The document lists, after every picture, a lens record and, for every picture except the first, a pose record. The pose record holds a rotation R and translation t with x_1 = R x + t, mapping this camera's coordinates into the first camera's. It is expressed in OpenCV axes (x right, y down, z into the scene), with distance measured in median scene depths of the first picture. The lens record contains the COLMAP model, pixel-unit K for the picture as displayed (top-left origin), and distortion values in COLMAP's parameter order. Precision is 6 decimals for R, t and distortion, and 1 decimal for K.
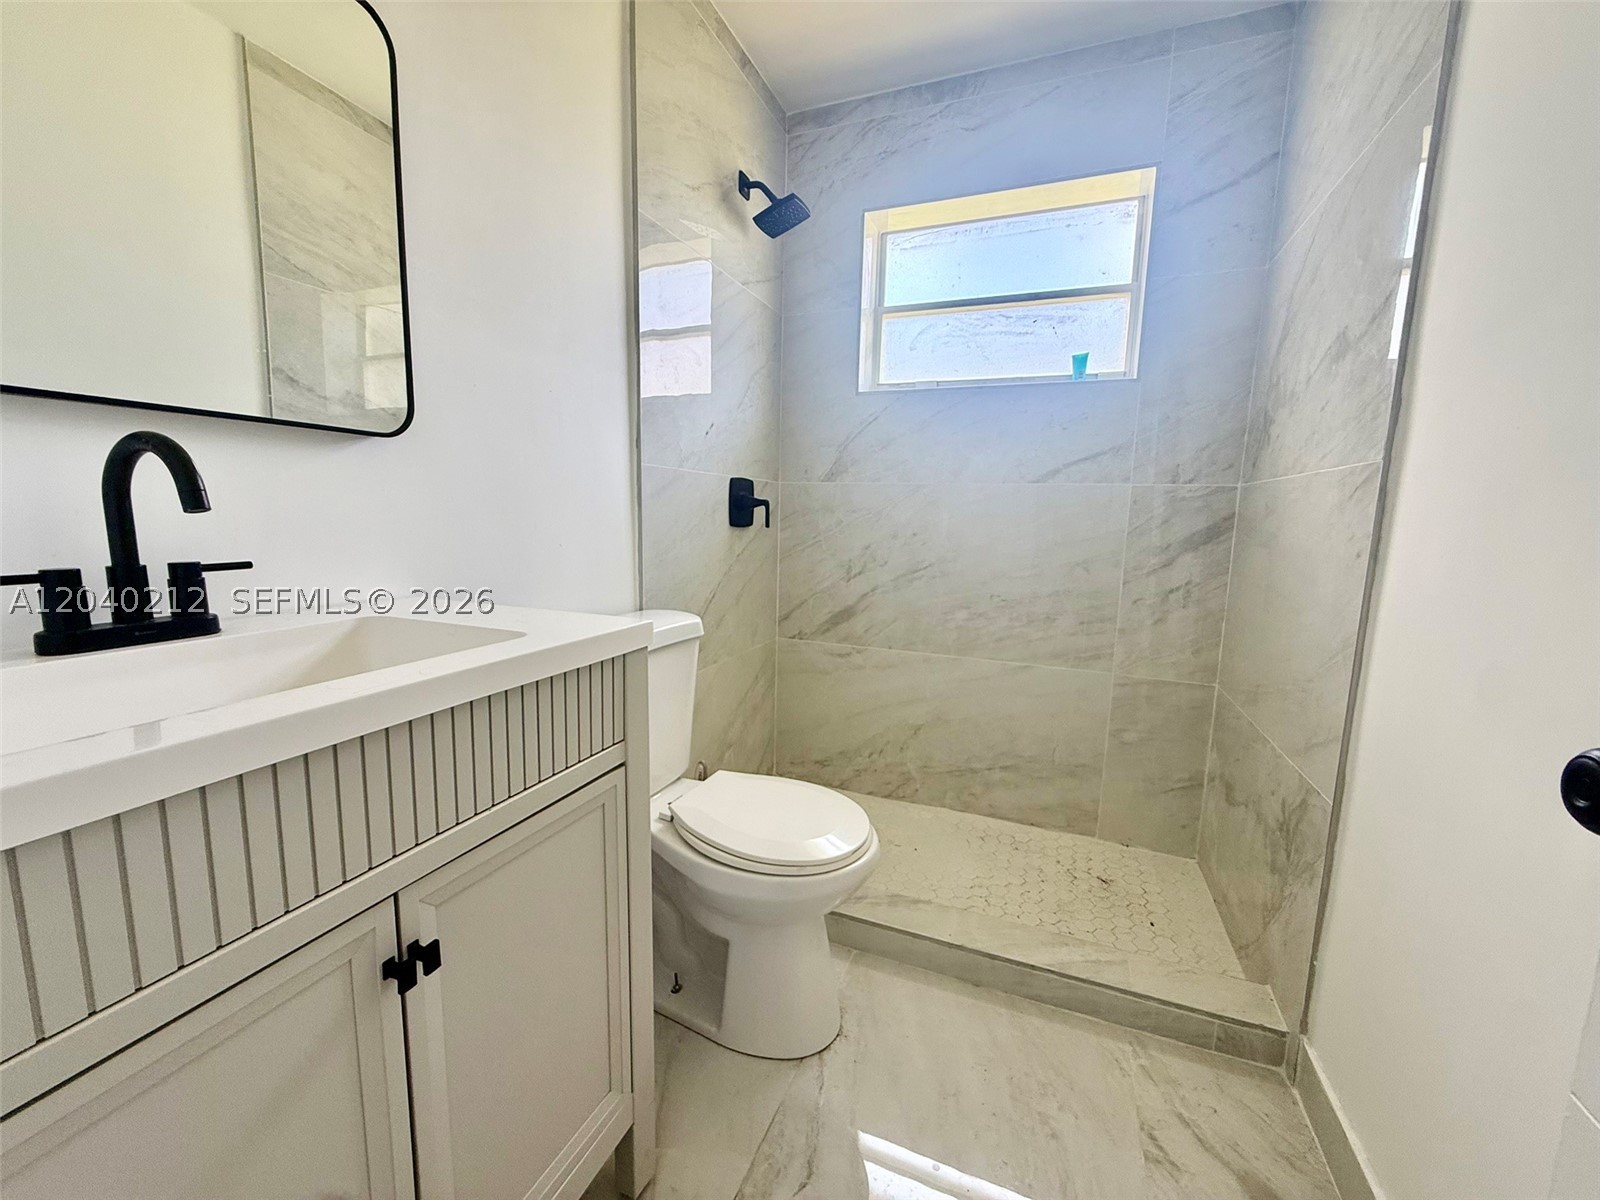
lens RADIAL K [[642.6, 0, 800.0], [0, 642.6, 600.0], [0, 0, 1]] dist [-0.001870, 0.000331]
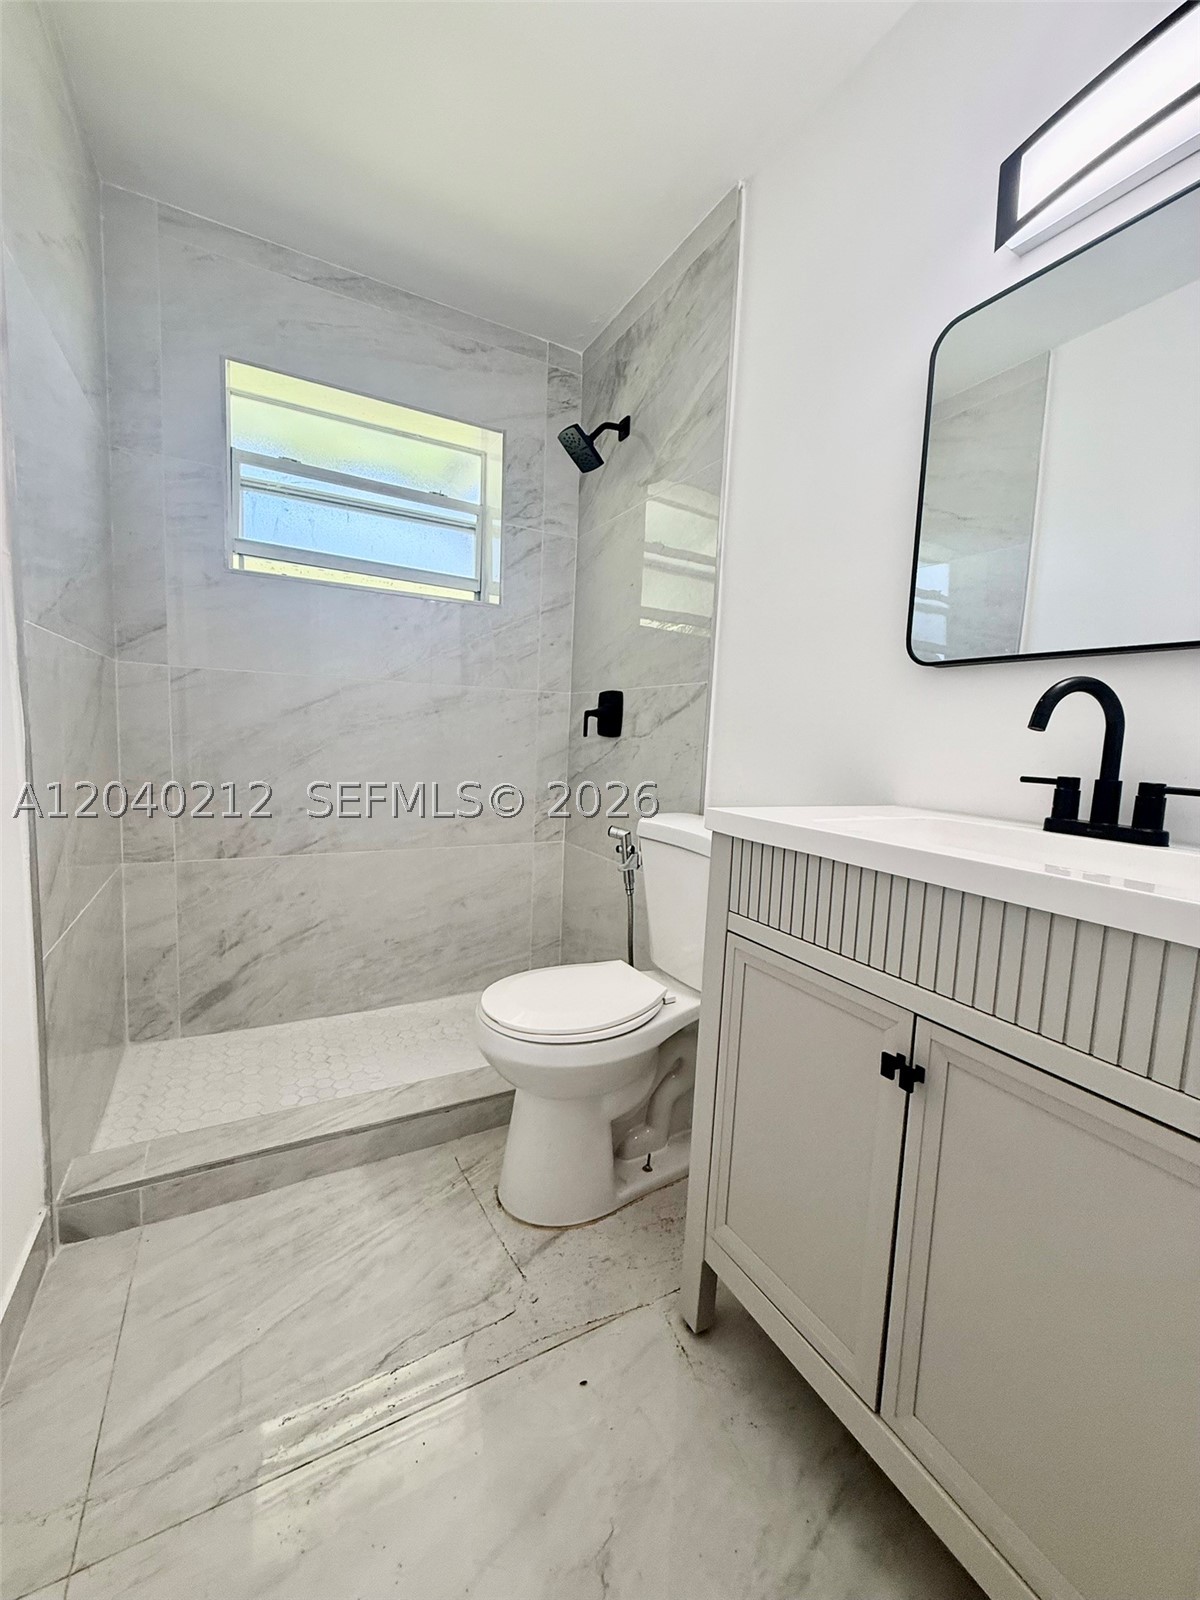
lens RADIAL K [[643.1, 0, 601.5], [0, 643.1, 794.9], [0, 0, 1]] dist [-0.000535, -0.000443]
pose [[-0.631252, 0.024113, -0.775203, 0.215470], [-0.164047, 0.972751, 0.163842, -0.023308], [0.758030, 0.230595, -0.610096, 0.339757]]
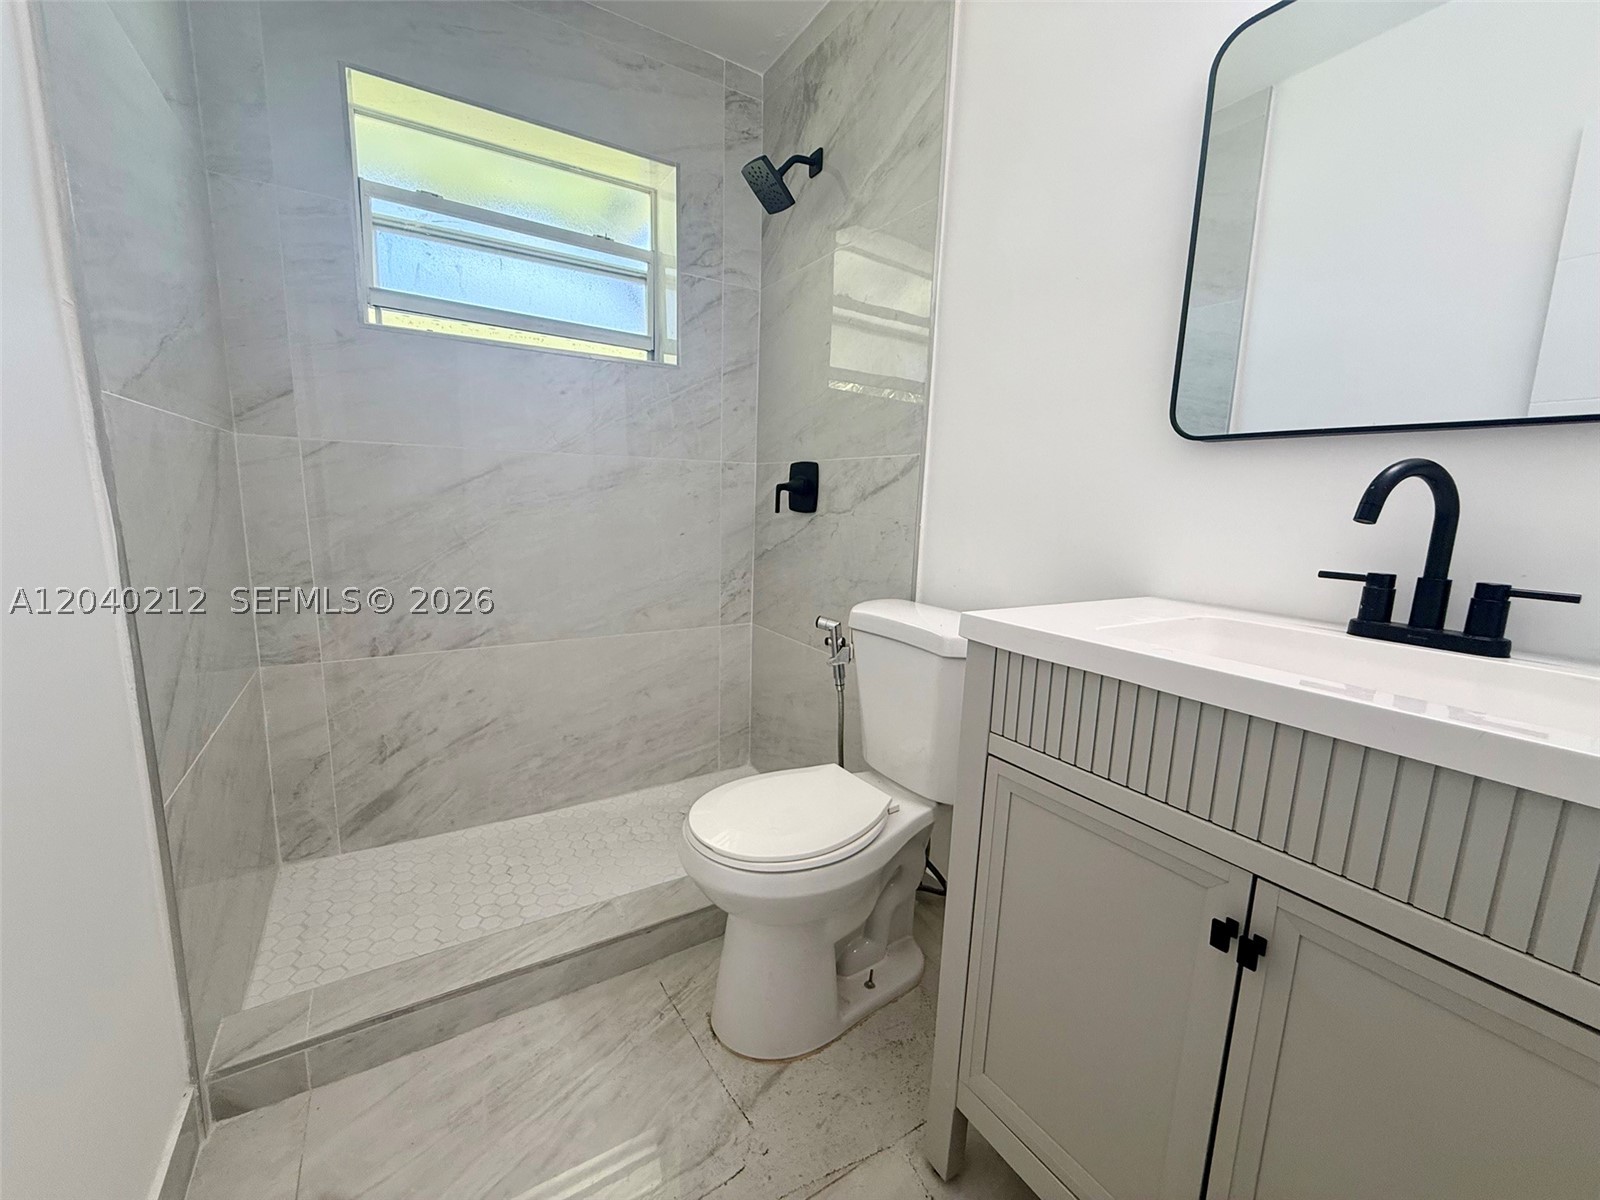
lens RADIAL K [[642.6, 0, 800.0], [0, 642.6, 600.0], [0, 0, 1]] dist [-0.001870, 0.000331]
pose [[-0.584962, 0.088313, -0.806238, 0.183594], [-0.157235, 0.962848, 0.219549, -0.030342], [0.795674, 0.255196, -0.549344, 0.243922]]
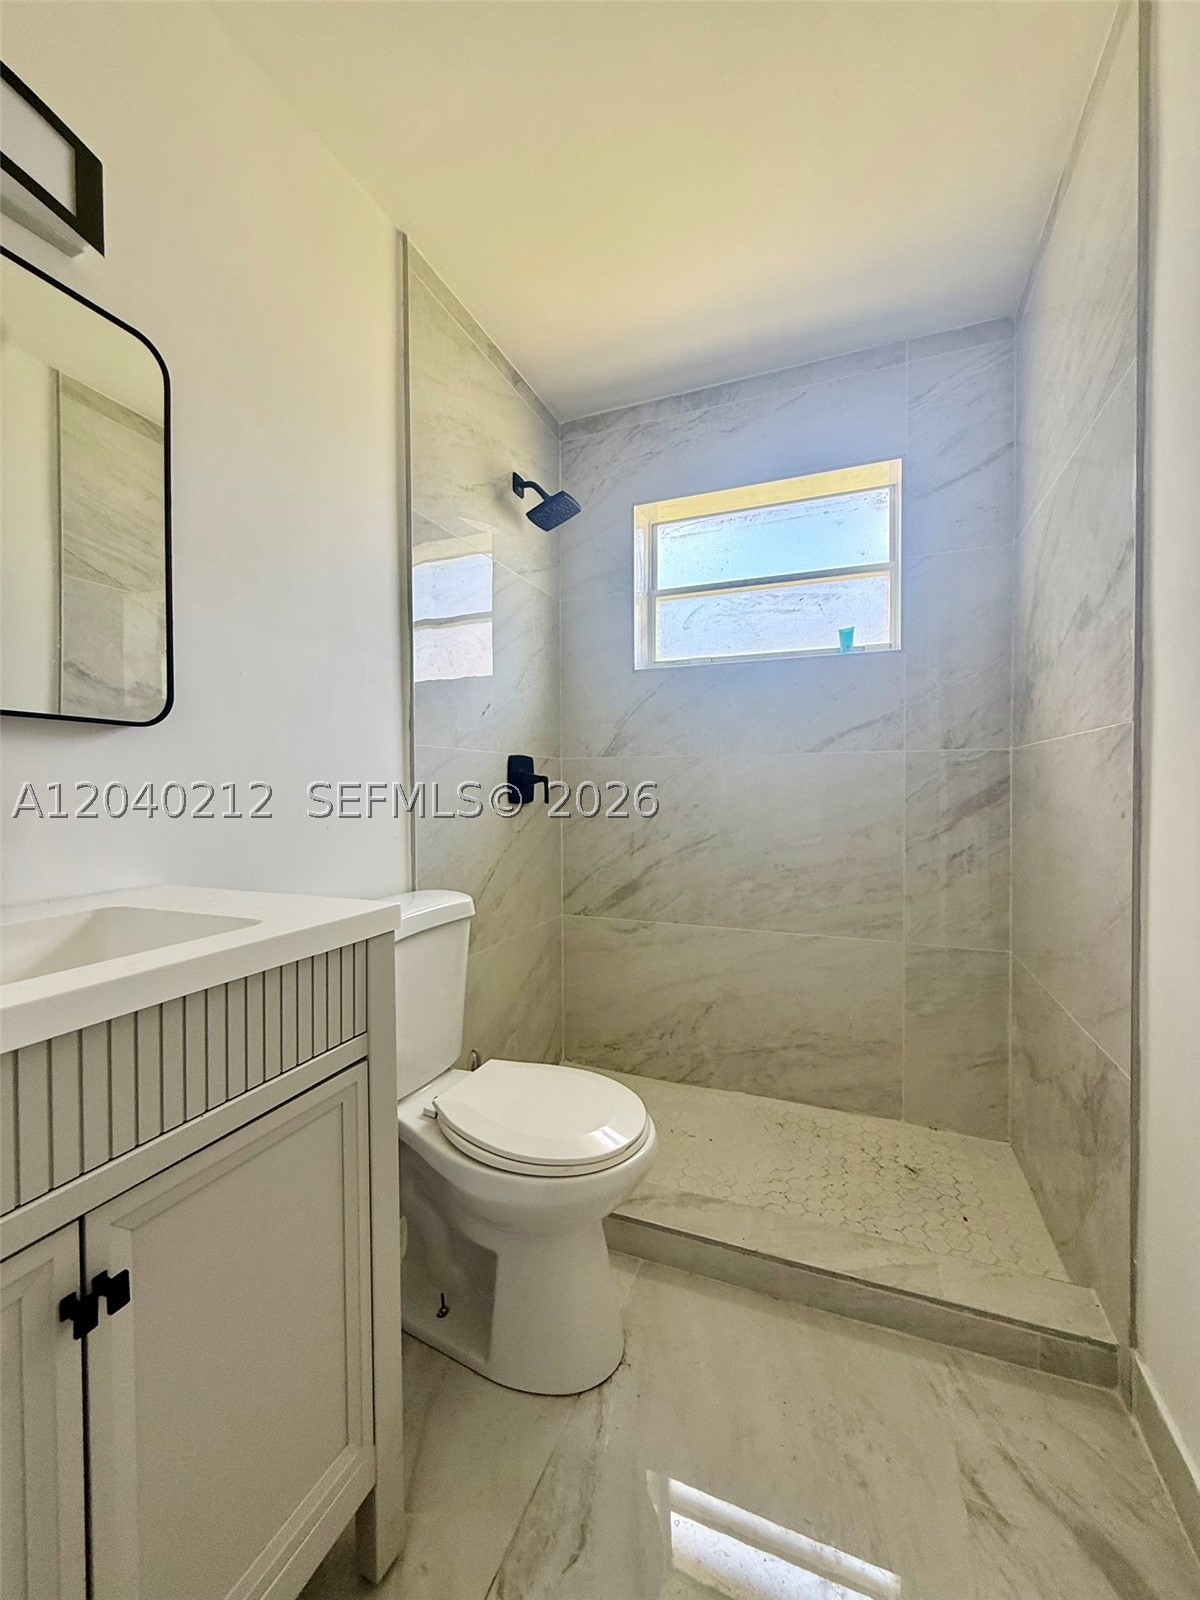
lens RADIAL K [[642.6, 0, 598.8], [0, 642.6, 793.5], [0, 0, 1]] dist [-0.001870, 0.000331]
pose [[0.999600, -0.028209, 0.001826, 0.035640], [0.028216, 0.991791, -0.124718, -0.001402], [0.001707, 0.124720, 0.992191, 0.006833]]
